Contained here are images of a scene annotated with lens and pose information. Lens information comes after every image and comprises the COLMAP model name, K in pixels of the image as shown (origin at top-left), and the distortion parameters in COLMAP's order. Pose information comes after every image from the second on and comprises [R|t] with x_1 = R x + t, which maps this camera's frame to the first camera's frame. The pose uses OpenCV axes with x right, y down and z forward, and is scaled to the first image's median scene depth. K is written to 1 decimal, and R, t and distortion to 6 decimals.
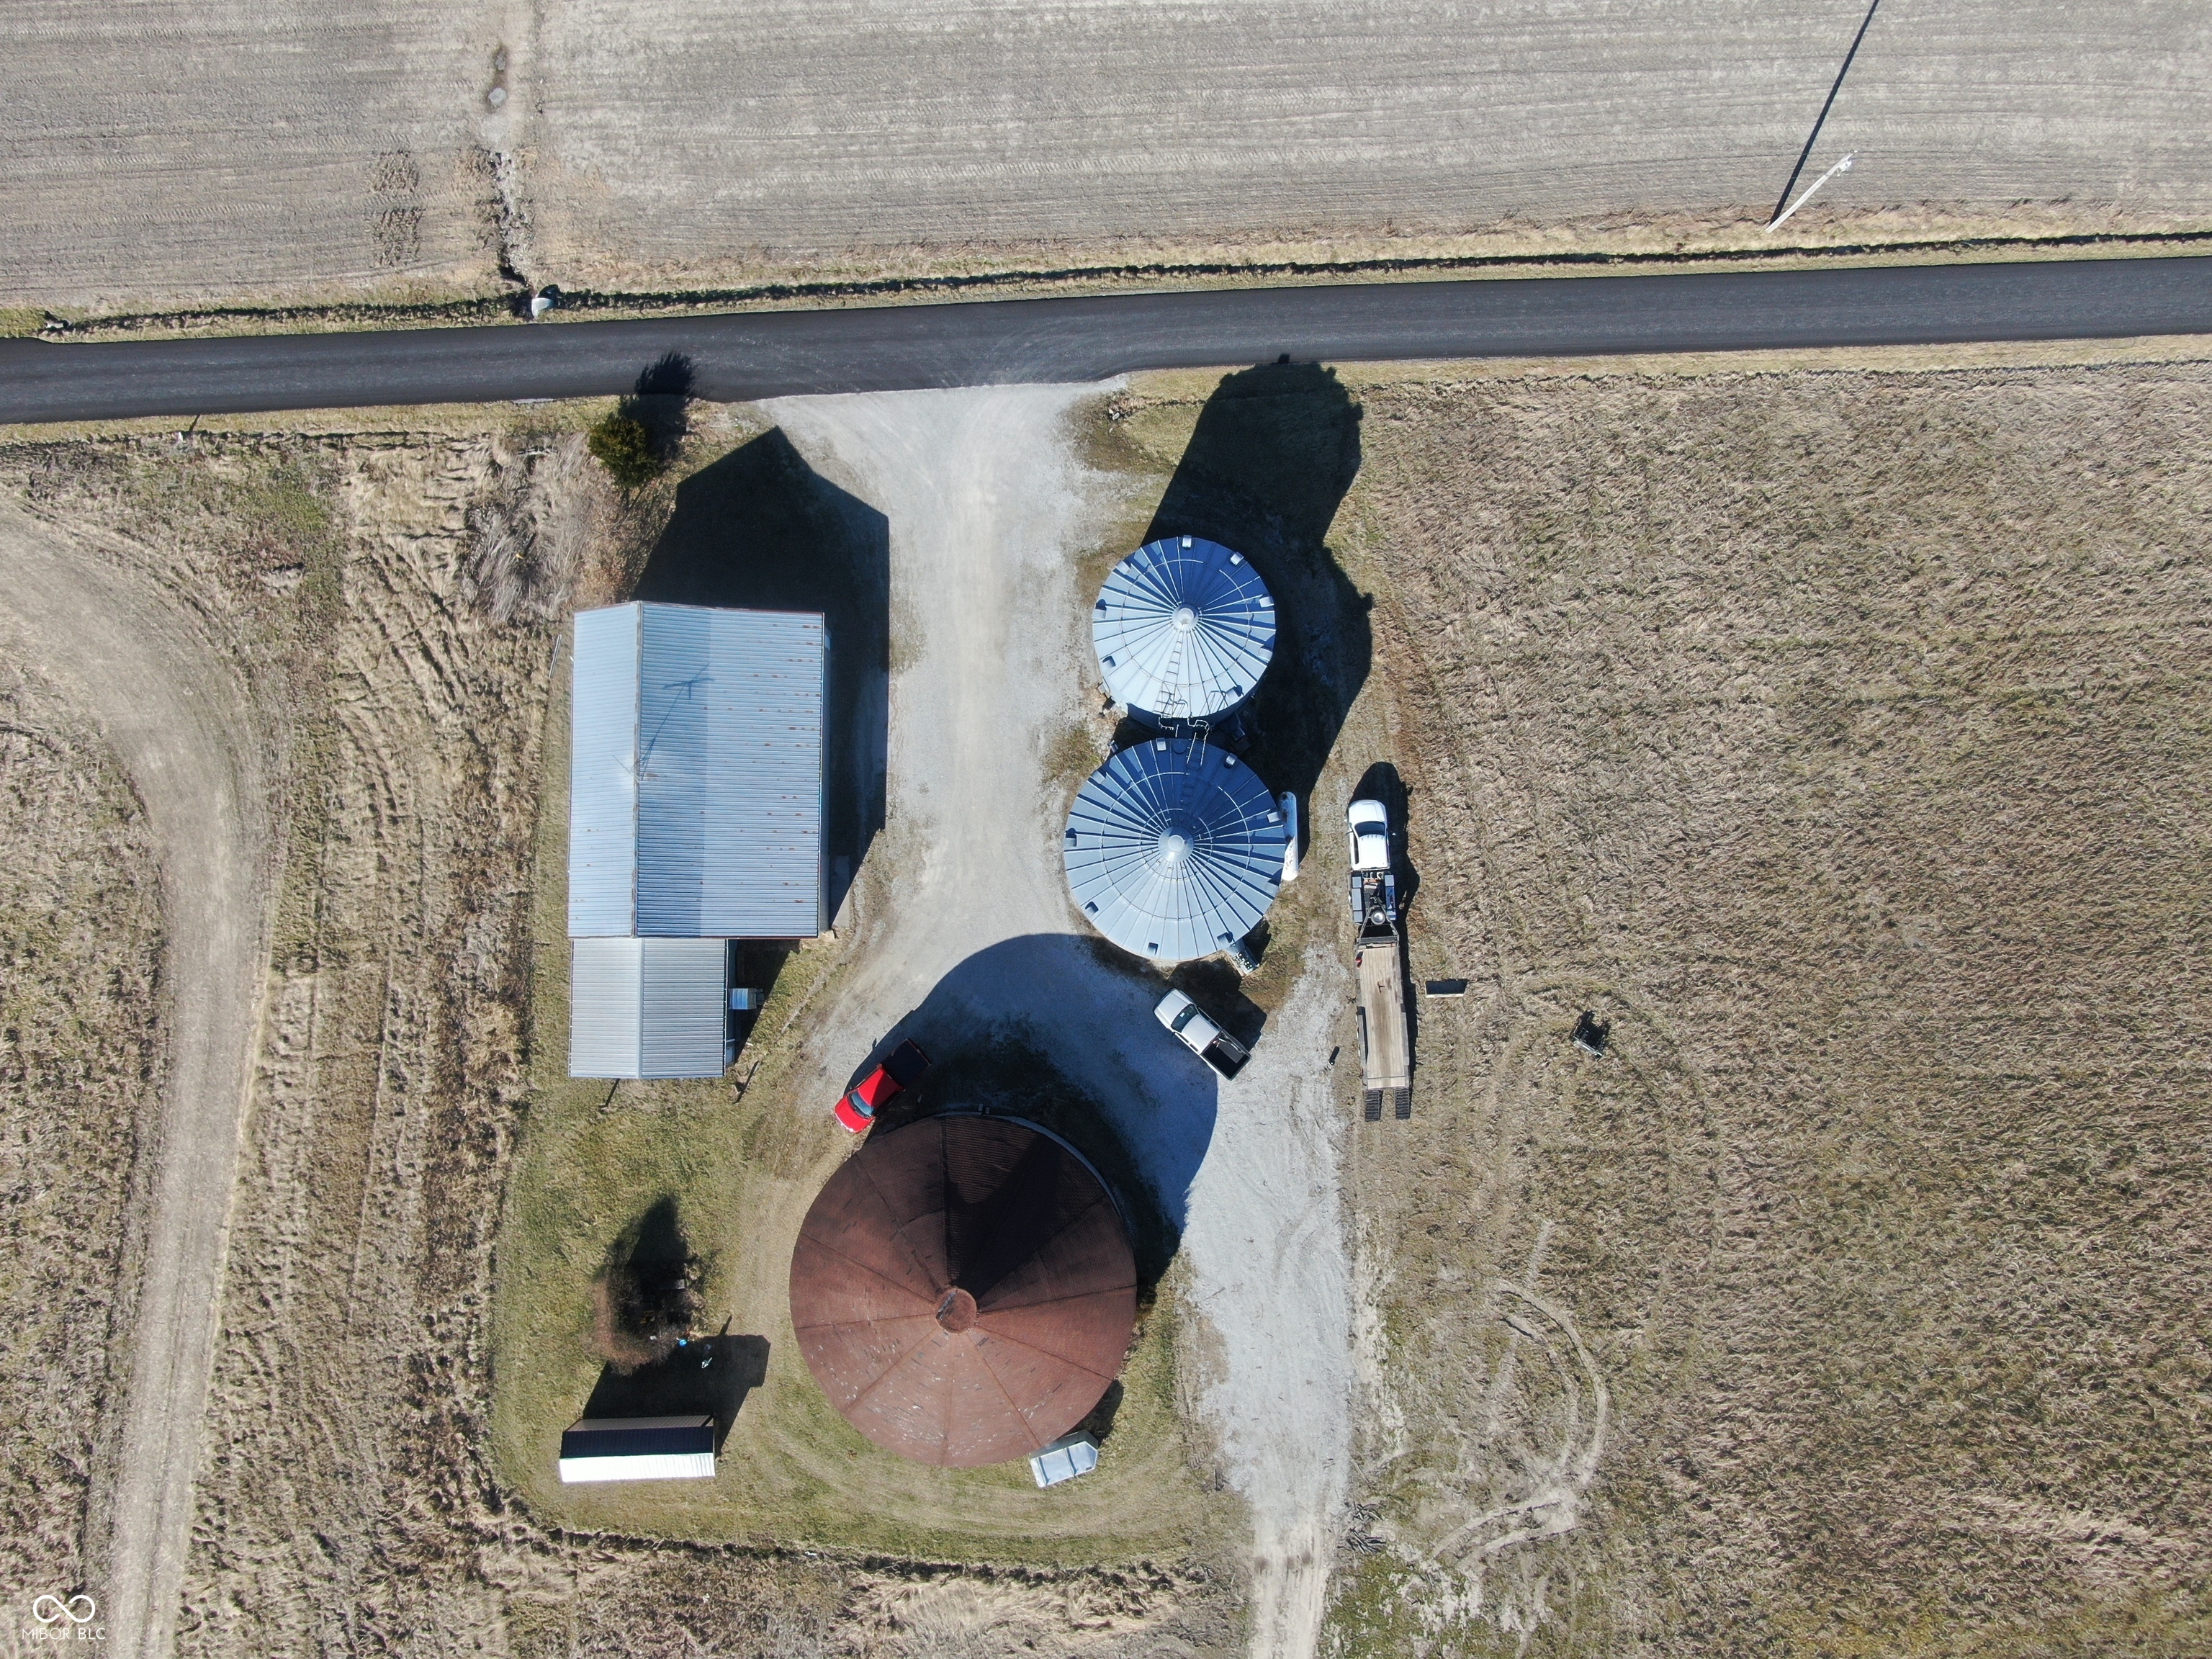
lens RADIAL K [[1580.6, 0, 1106.7], [0, 1580.6, 814.6], [0, 0, 1]] dist [-0.016630, 0.006374]
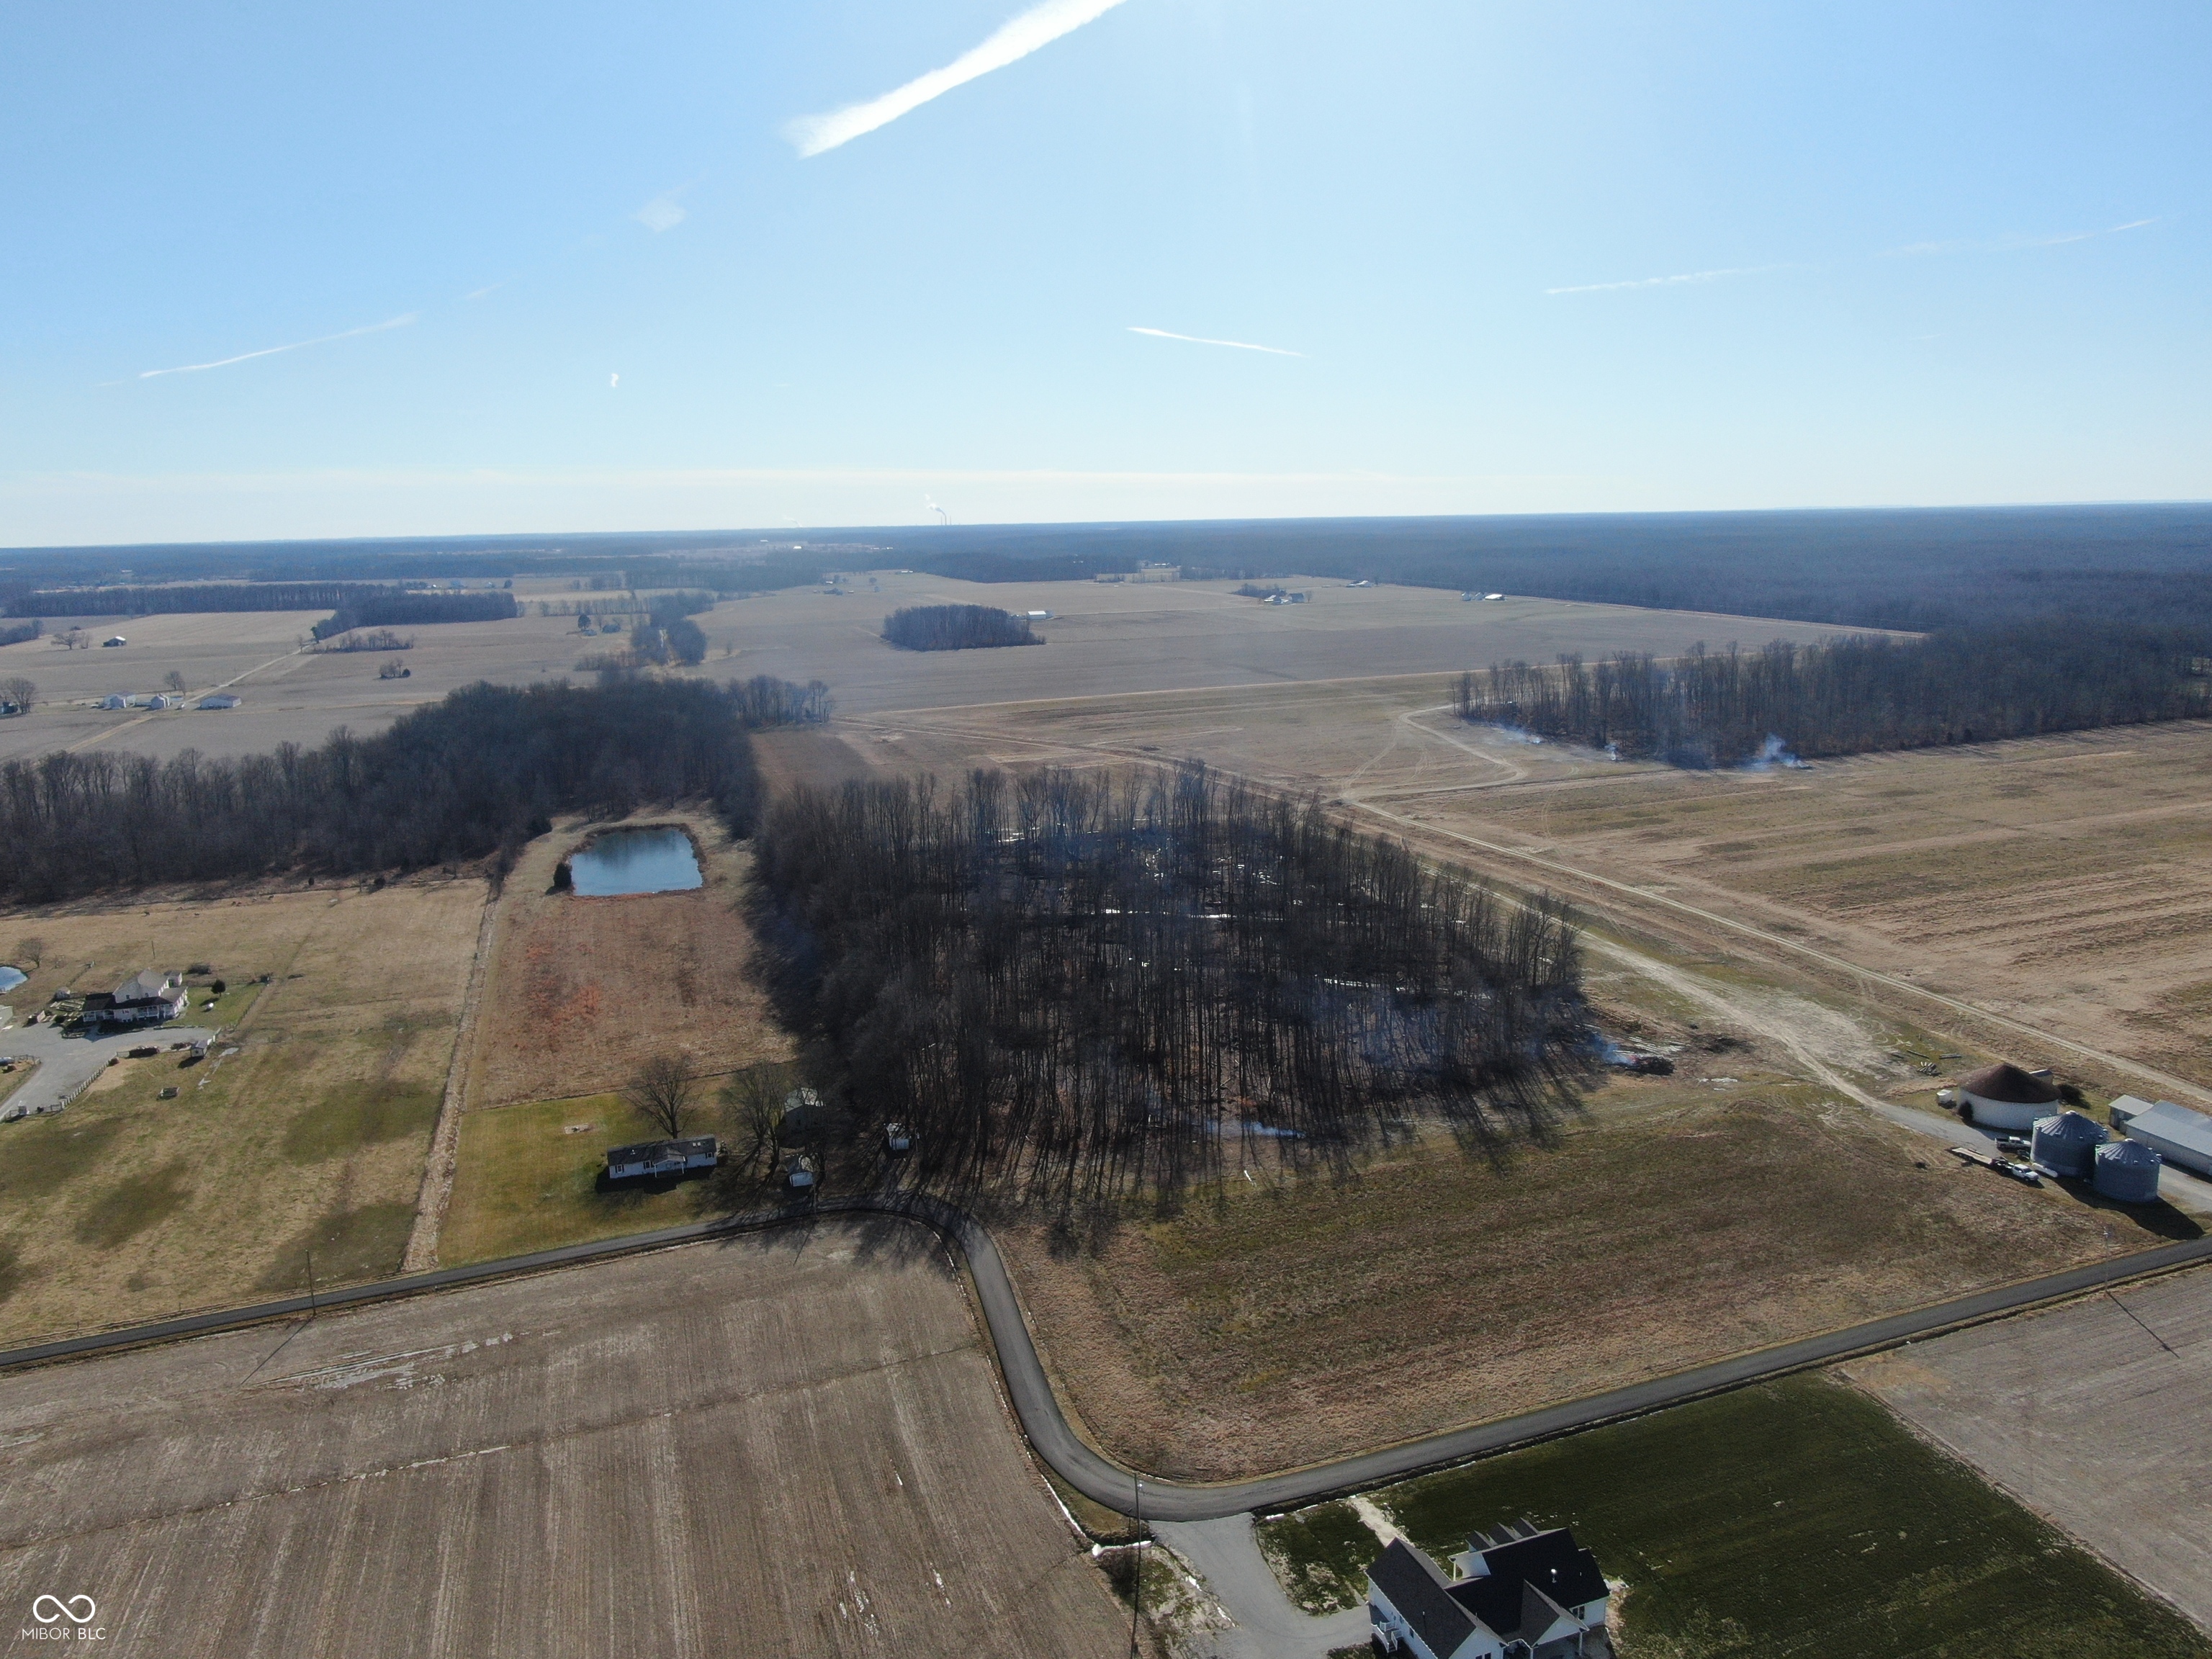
lens RADIAL K [[1580.6, 0, 1106.7], [0, 1580.6, 814.6], [0, 0, 1]] dist [-0.016630, 0.006374]
pose [[-0.945290, 0.096462, -0.311643, 2.768284], [-0.319660, -0.083114, 0.943880, -2.266403], [0.065147, 0.991860, 0.109402, -0.171392]]
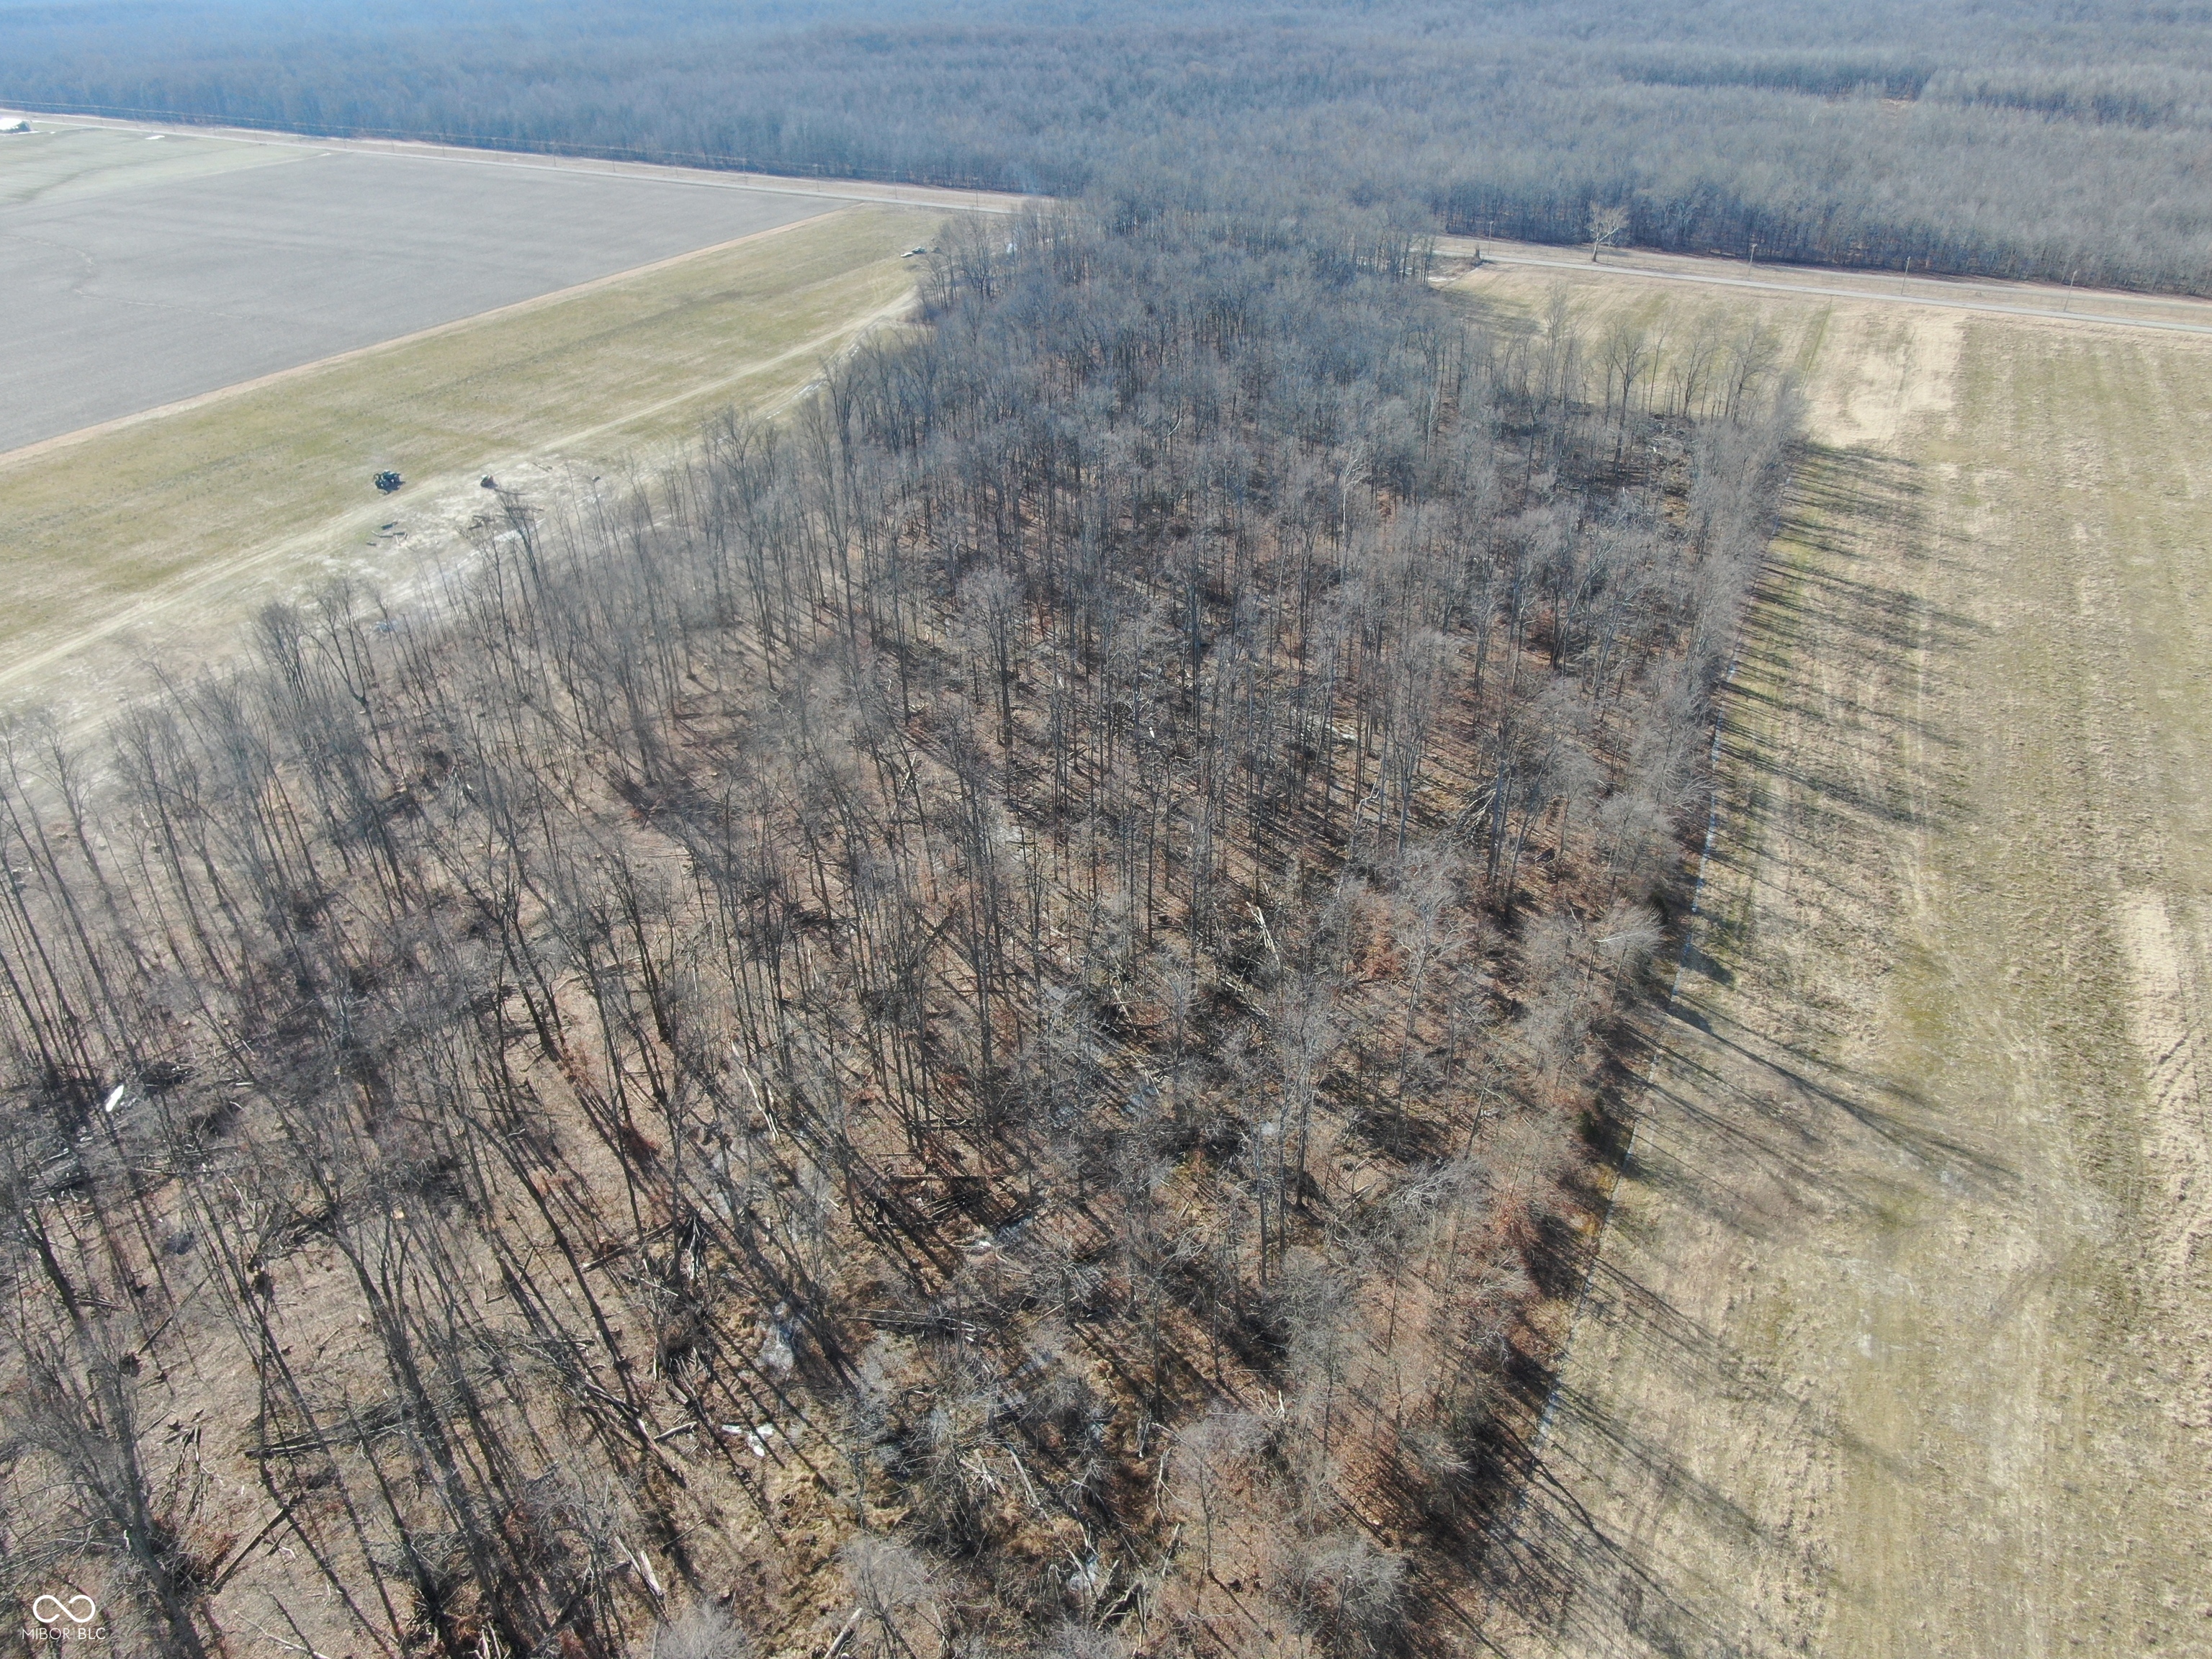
lens RADIAL K [[1580.6, 0, 1106.7], [0, 1580.6, 814.6], [0, 0, 1]] dist [-0.016630, 0.006374]
pose [[-0.466580, 0.466311, -0.751570, -2.357958], [-0.878211, -0.143268, 0.456310, 4.029577], [0.105107, 0.872943, 0.476365, -0.652468]]
